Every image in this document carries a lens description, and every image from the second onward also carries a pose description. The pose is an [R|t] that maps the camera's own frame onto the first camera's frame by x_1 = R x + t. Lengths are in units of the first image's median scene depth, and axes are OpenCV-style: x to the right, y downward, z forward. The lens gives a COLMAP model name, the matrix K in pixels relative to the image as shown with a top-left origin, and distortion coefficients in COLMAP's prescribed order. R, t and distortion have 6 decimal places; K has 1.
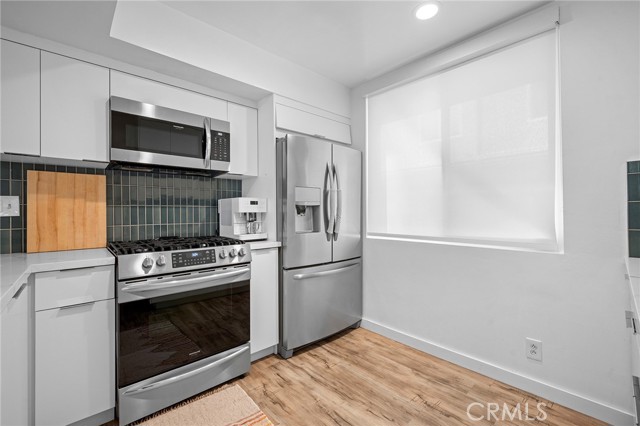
lens RADIAL K [[275.7, 0, 320.0], [0, 275.7, 213.0], [0, 0, 1]] dist [-0.001001, -0.000536]
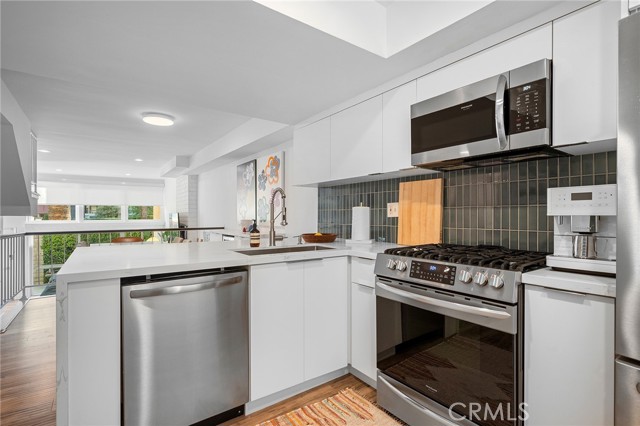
lens RADIAL K [[308.6, 0, 320.0], [0, 308.6, 213.0], [0, 0, 1]] dist [-0.000089, -0.000016]
pose [[-0.115593, 0.003063, -0.993292, 0.378451], [0.004263, 0.999988, 0.002587, -0.010427], [0.993288, -0.003935, -0.115604, 0.615931]]
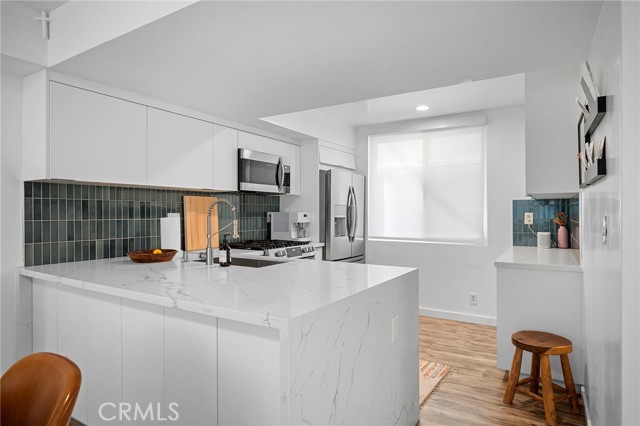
lens RADIAL K [[379.3, 0, 320.0], [0, 379.3, 213.0], [0, 0, 1]] dist [-0.000740, 0.000170]
pose [[0.962798, 0.007183, 0.270128, -0.716373], [-0.007119, 0.999974, -0.001220, -0.050145], [-0.270129, -0.000748, 0.962824, -0.925950]]
